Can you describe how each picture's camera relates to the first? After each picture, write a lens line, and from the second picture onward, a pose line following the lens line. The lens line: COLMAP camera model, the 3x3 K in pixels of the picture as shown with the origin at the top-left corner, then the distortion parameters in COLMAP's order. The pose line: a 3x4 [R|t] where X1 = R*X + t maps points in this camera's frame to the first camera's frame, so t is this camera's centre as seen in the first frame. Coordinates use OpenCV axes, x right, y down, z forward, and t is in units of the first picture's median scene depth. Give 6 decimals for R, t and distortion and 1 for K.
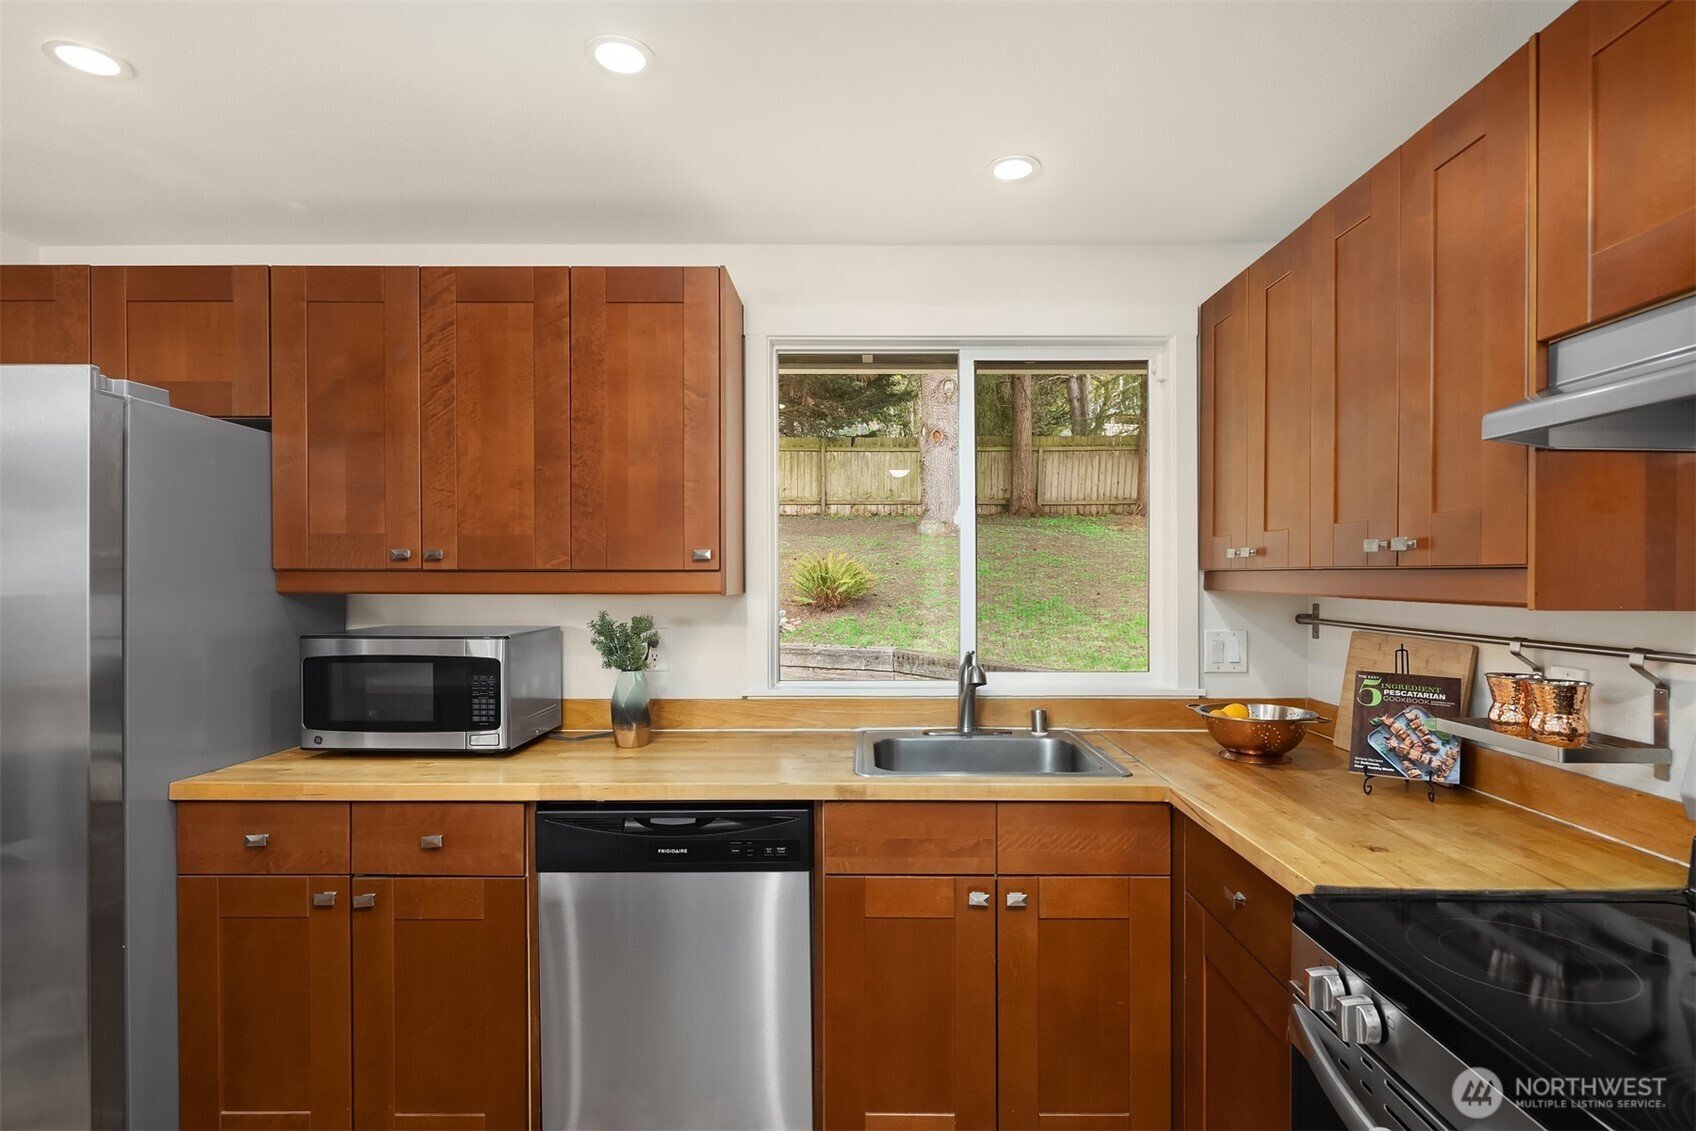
lens RADIAL K [[849.8, 0, 848.0], [0, 849.8, 565.5], [0, 0, 1]] dist [-0.002185, -0.000527]
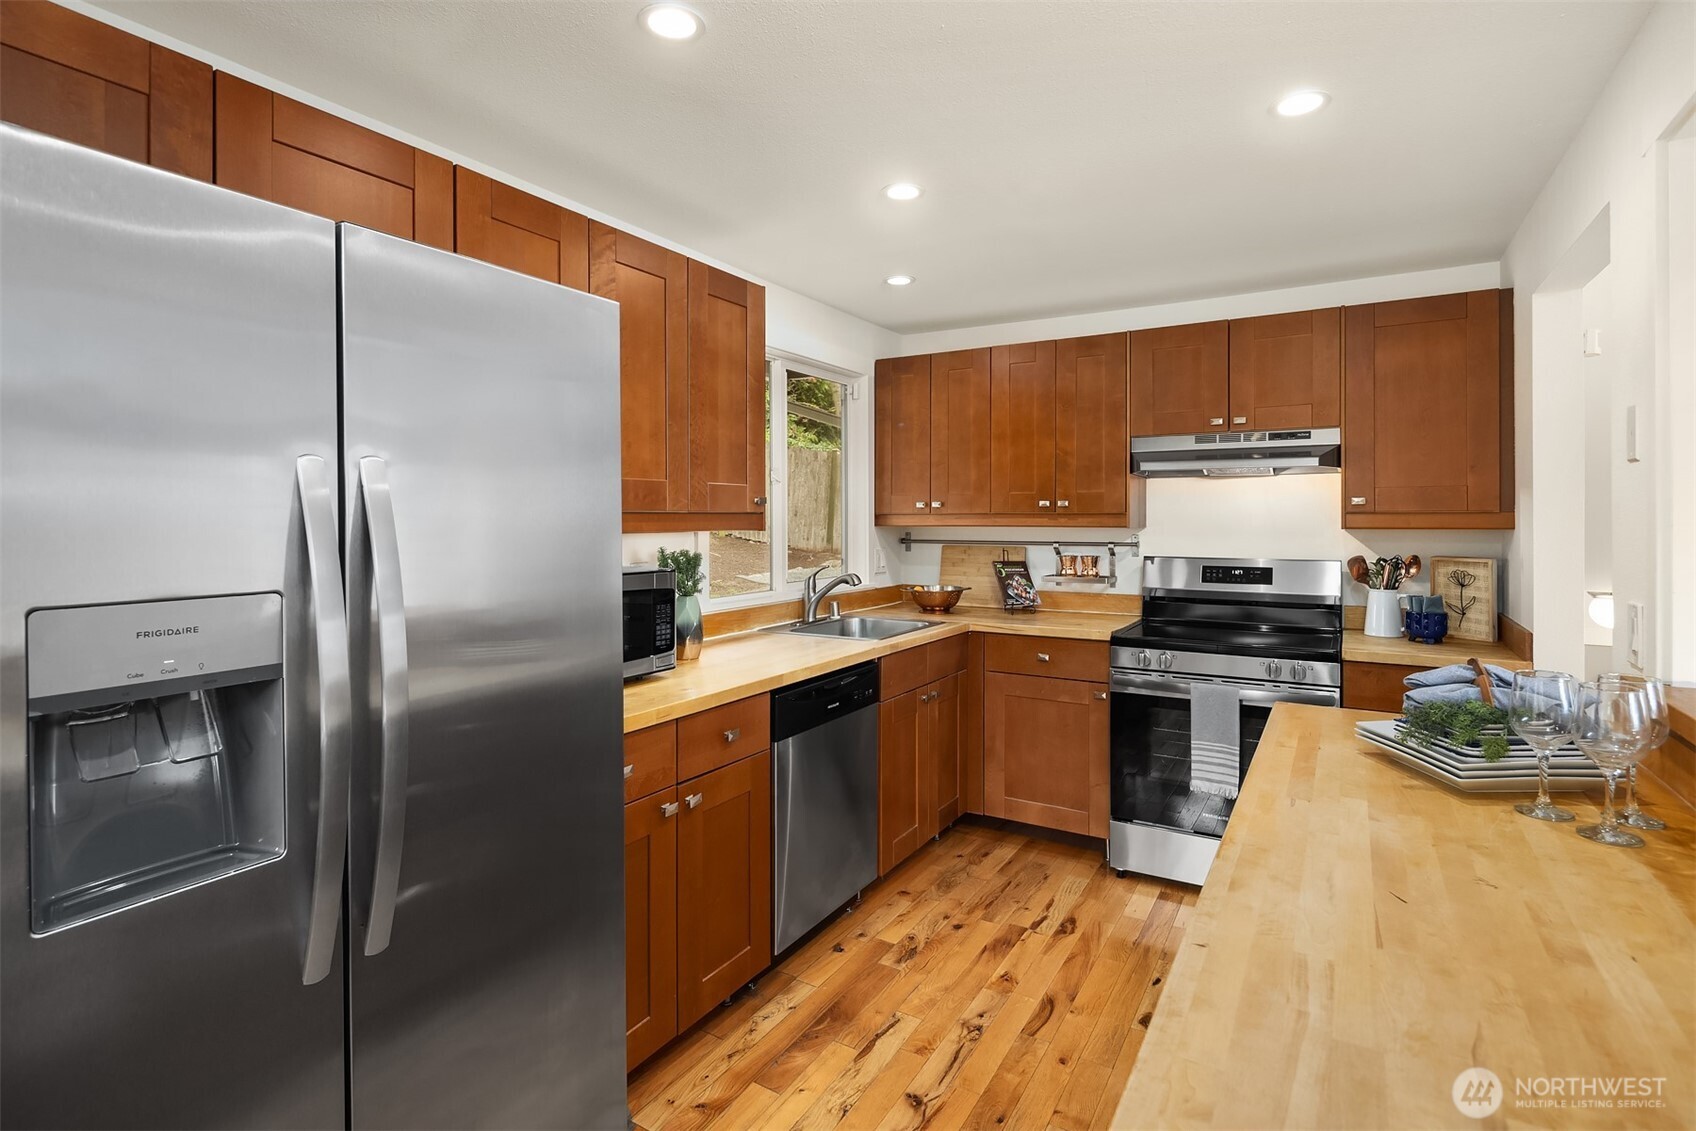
lens RADIAL K [[833.2, 0, 847.3], [0, 833.2, 516.2], [0, 0, 1]] dist [0.000402, 0.000152]
pose [[0.515897, 0.000768, 0.856650, -1.180136], [-0.007744, 0.999963, 0.003766, 0.004894], [-0.856616, -0.008577, 0.515884, 0.201549]]
